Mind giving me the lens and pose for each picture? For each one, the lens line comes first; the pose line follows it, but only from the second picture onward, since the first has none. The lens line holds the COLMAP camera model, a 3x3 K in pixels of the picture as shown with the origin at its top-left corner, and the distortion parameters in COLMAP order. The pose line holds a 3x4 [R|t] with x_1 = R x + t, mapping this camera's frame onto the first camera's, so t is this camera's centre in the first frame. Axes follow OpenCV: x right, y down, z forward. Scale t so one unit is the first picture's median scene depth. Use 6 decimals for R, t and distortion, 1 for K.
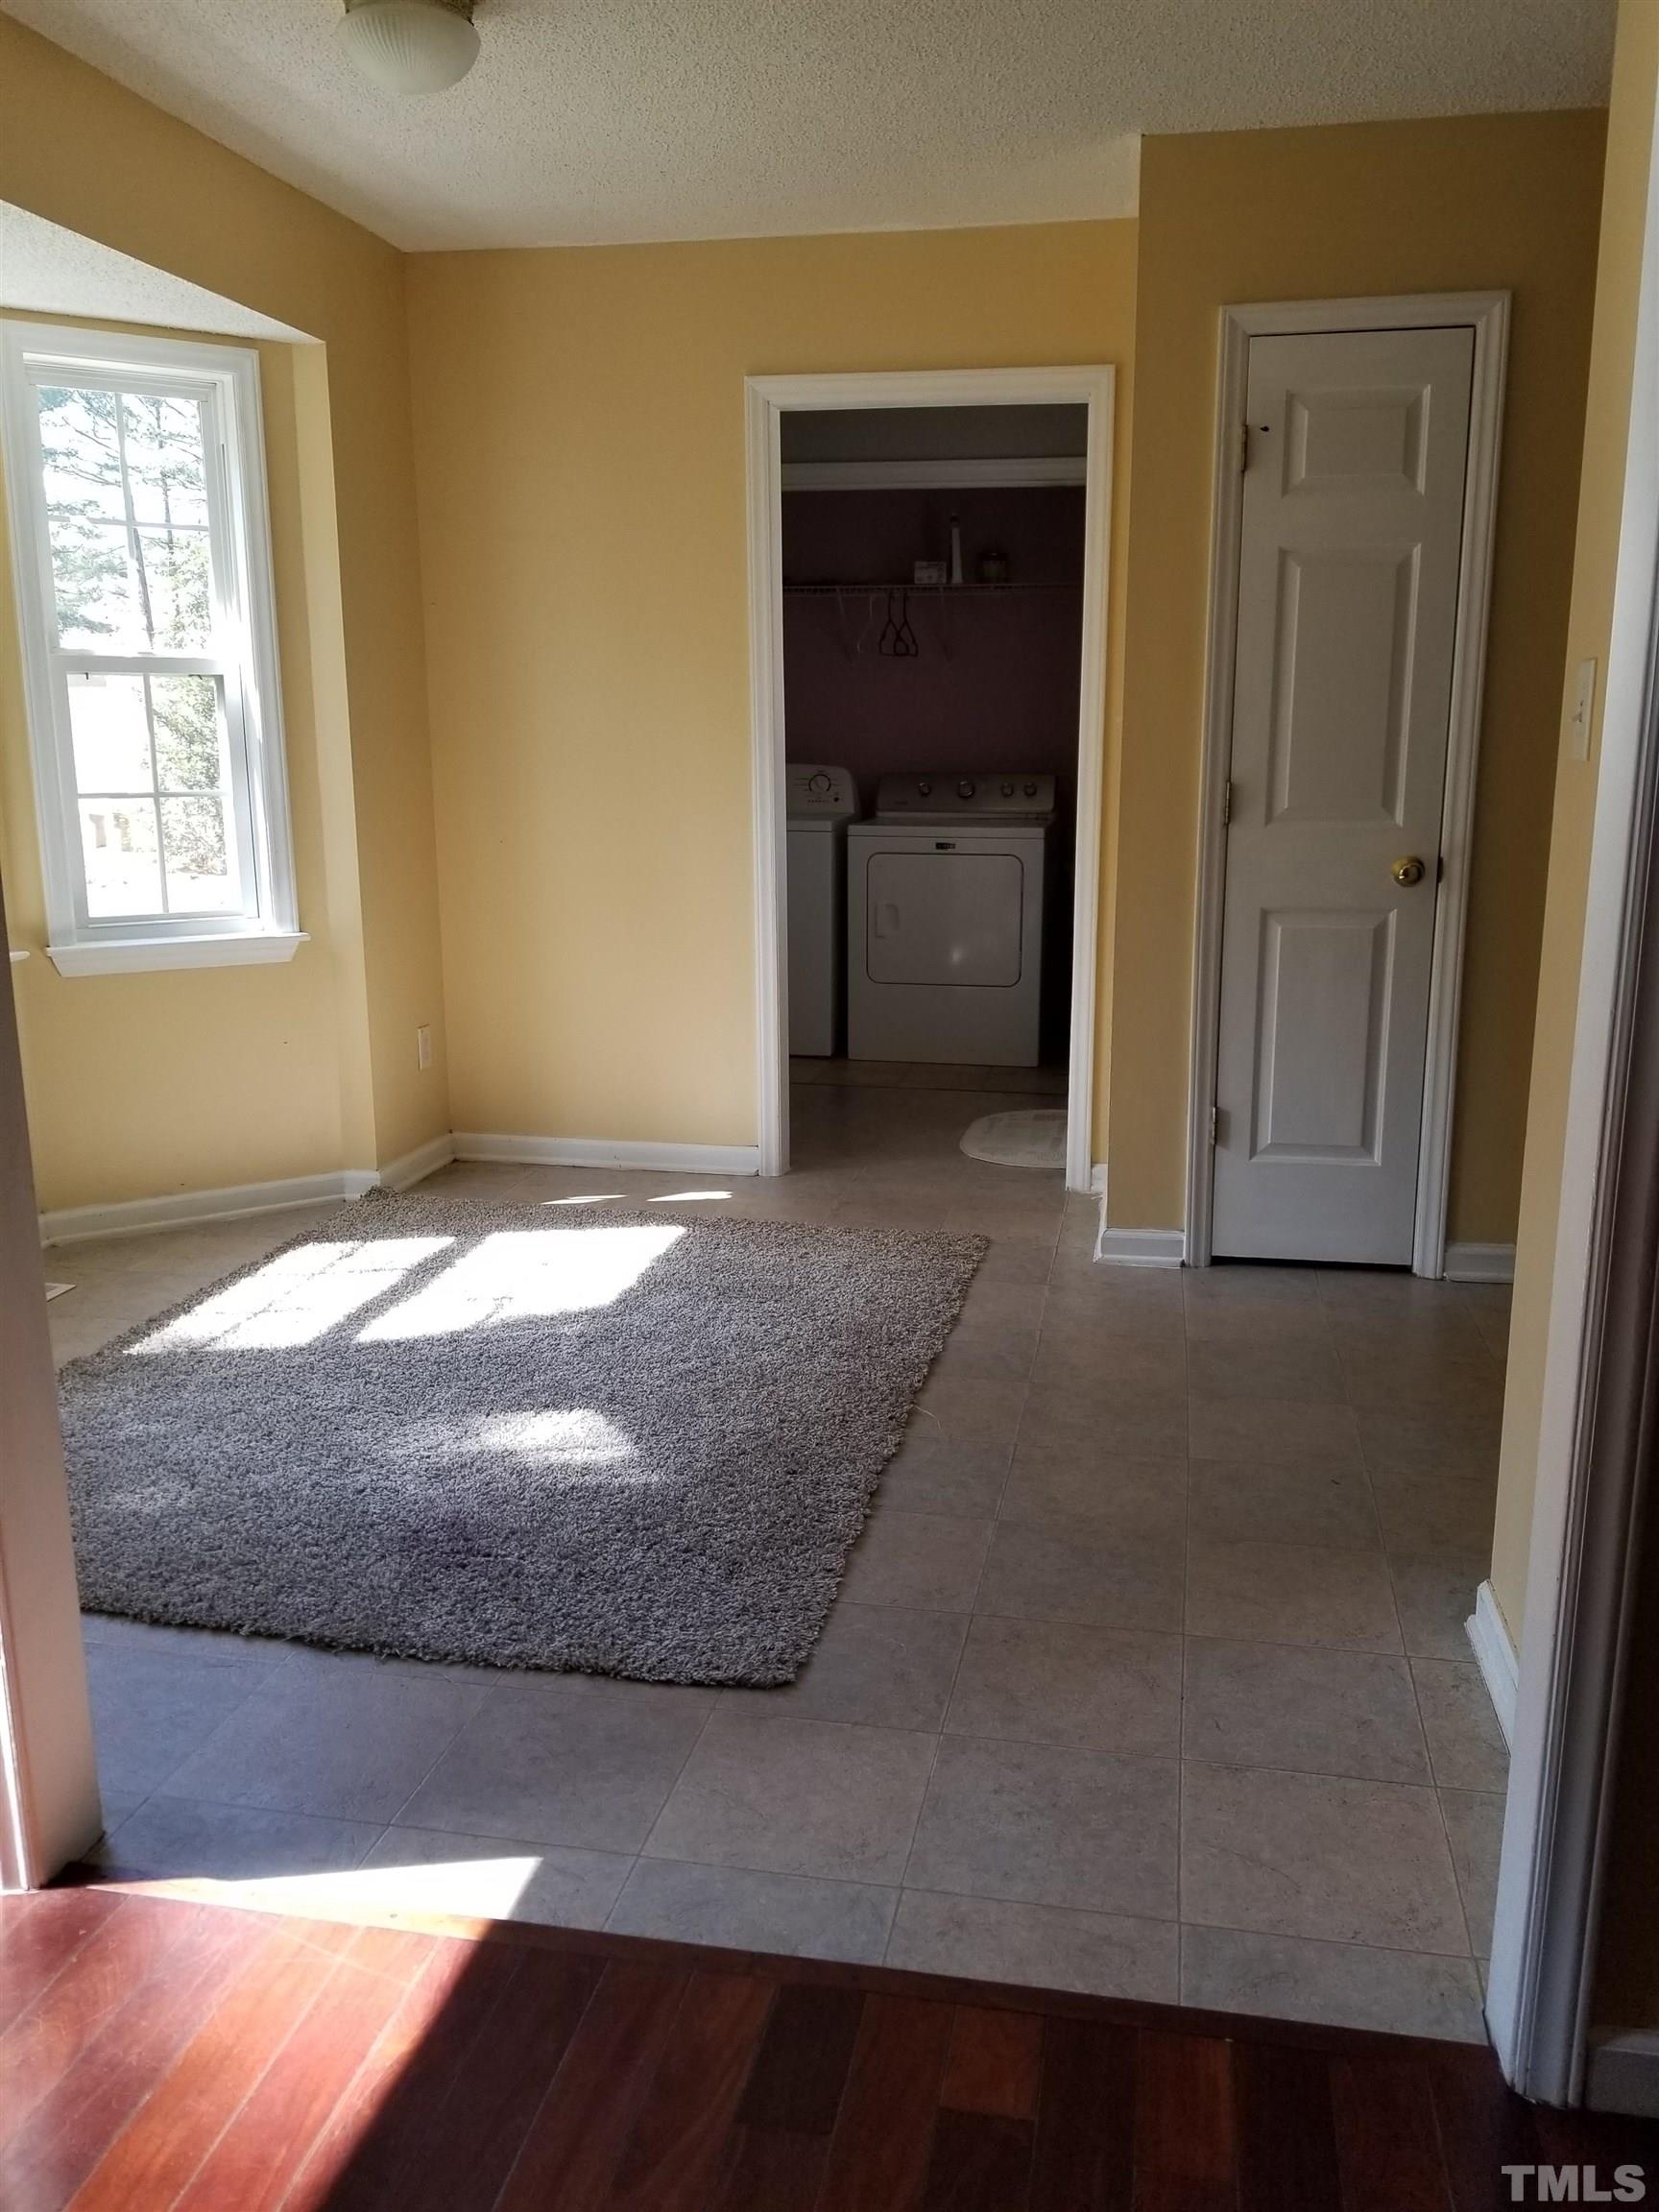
lens RADIAL K [[1723.7, 0, 840.1], [0, 1723.7, 1111.9], [0, 0, 1]] dist [0.013209, 0.001741]
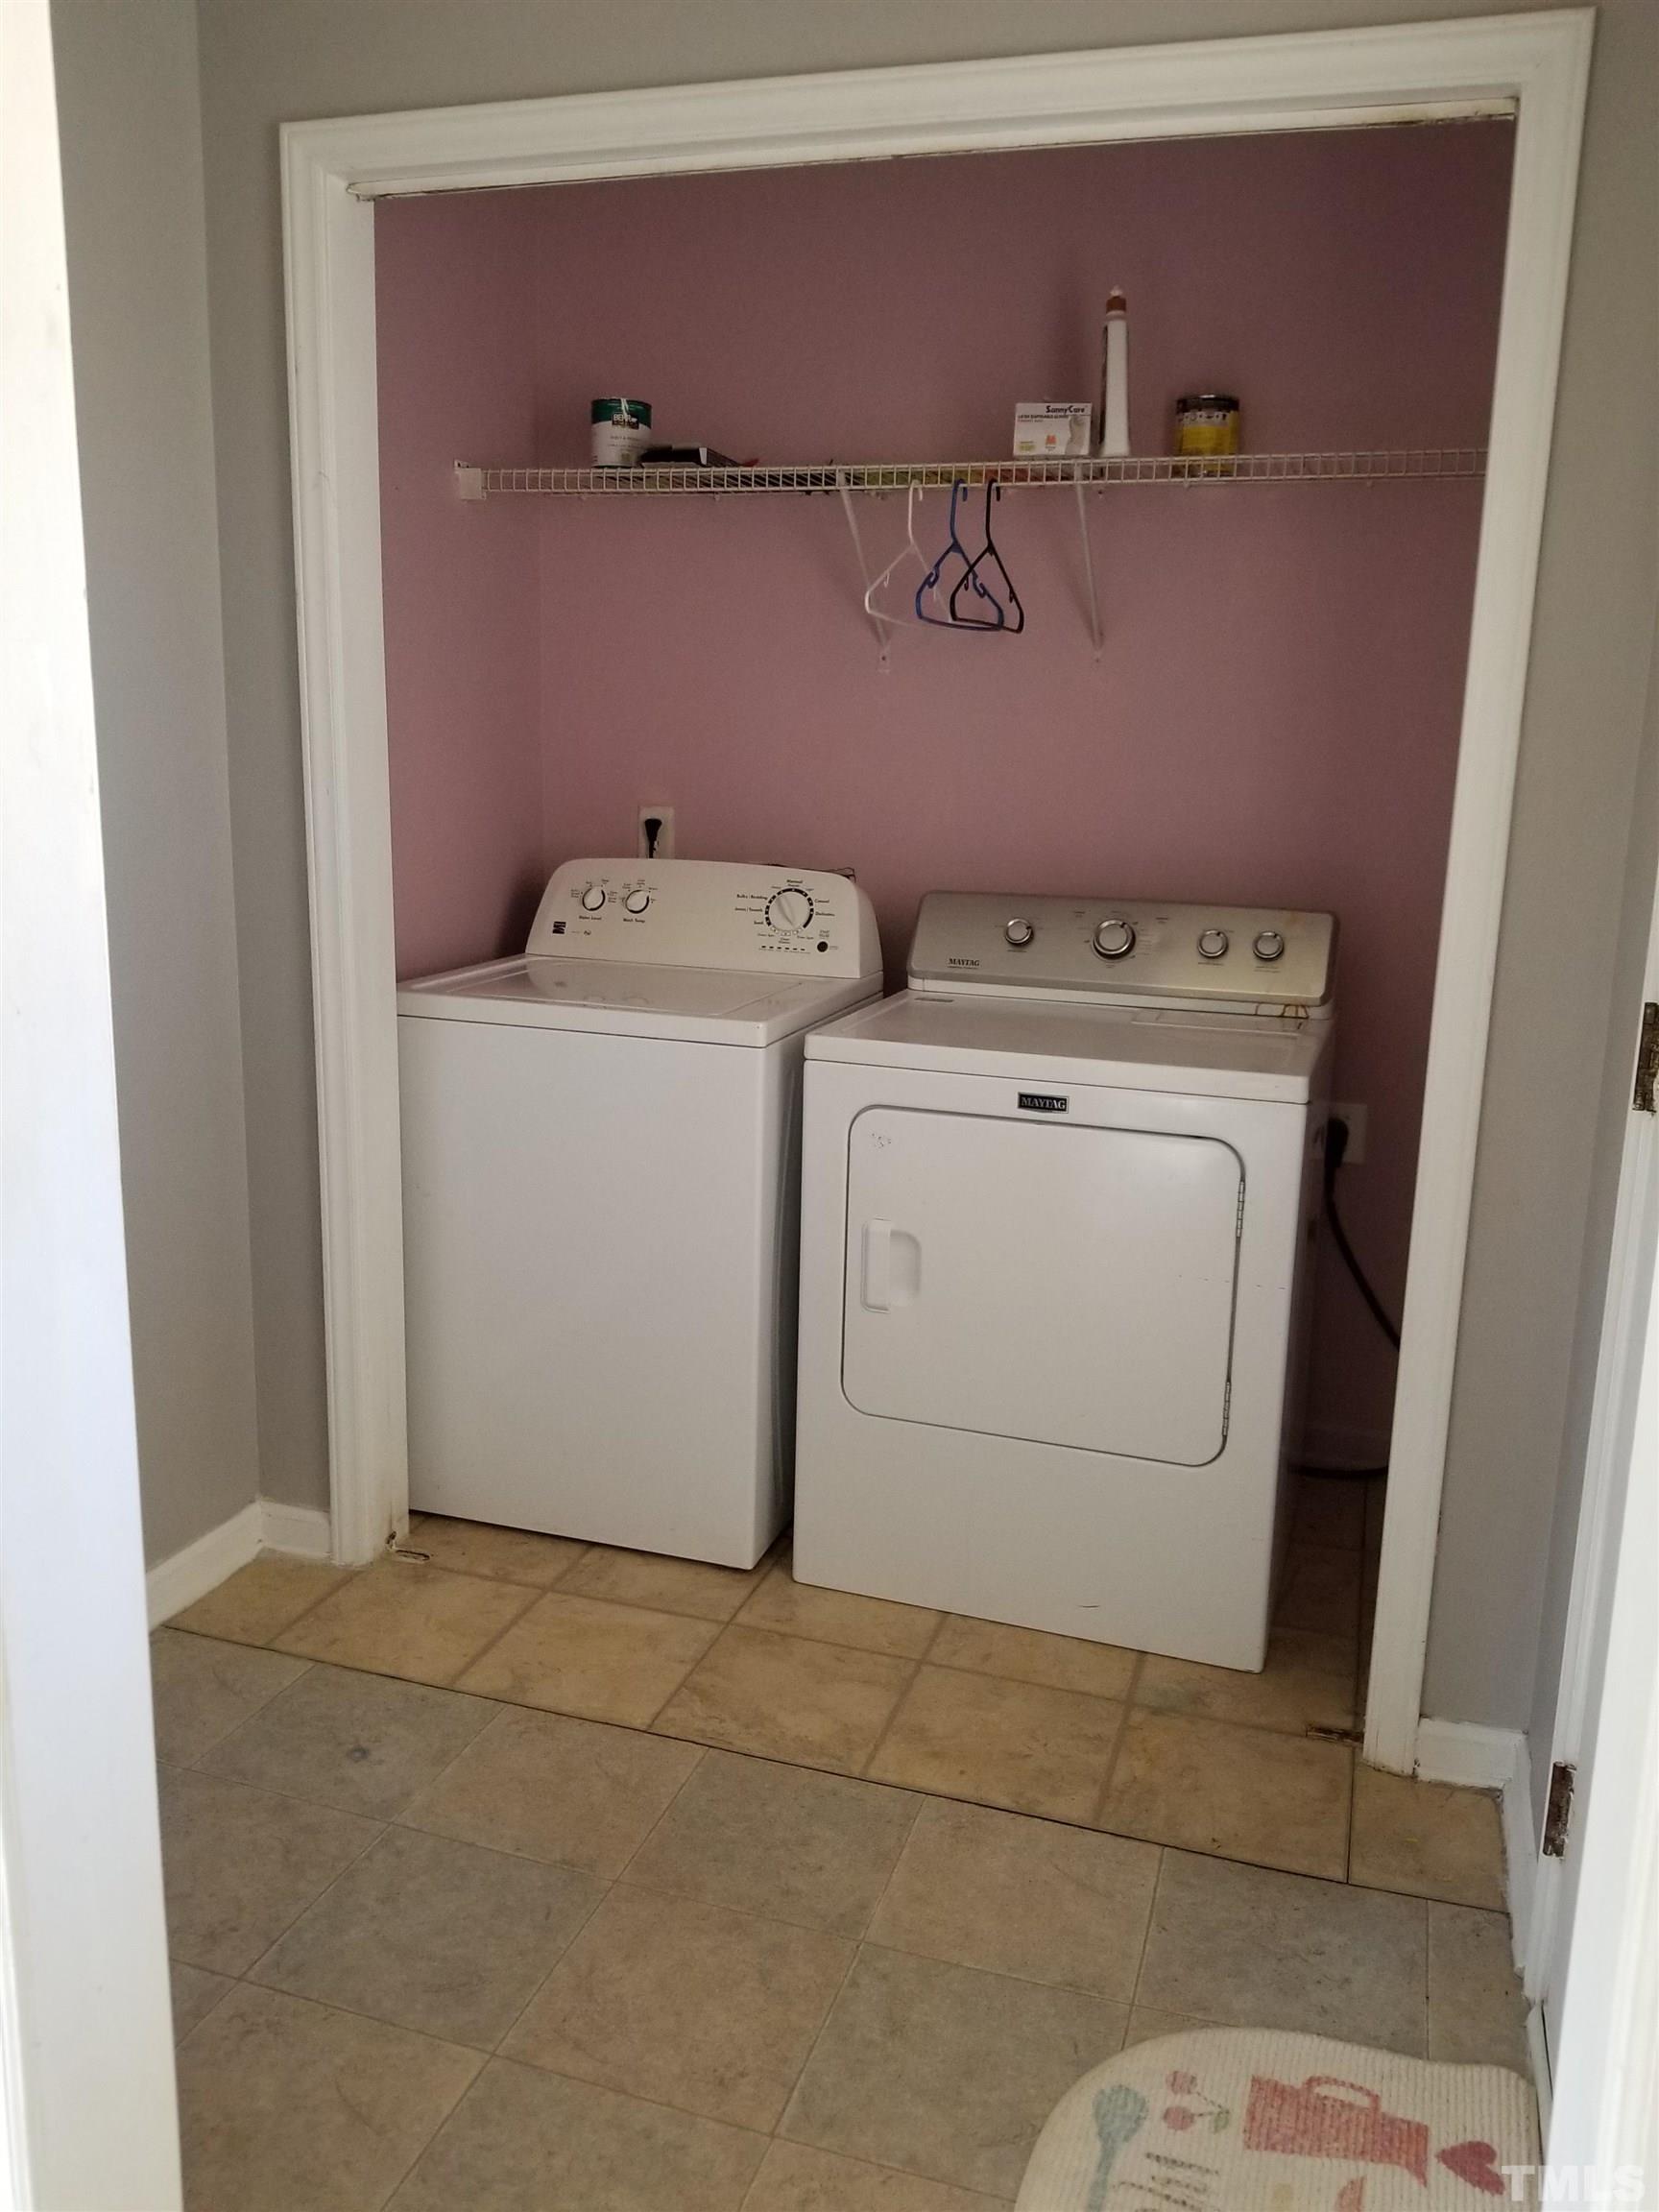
lens RADIAL K [[1723.7, 0, 817.2], [0, 1723.7, 1103.0], [0, 0, 1]] dist [0.013209, 0.001741]
pose [[0.991007, 0.050247, -0.124015, 0.055743], [-0.052917, 0.998431, -0.018328, -0.136618], [0.122899, 0.024726, 0.992111, 0.575126]]
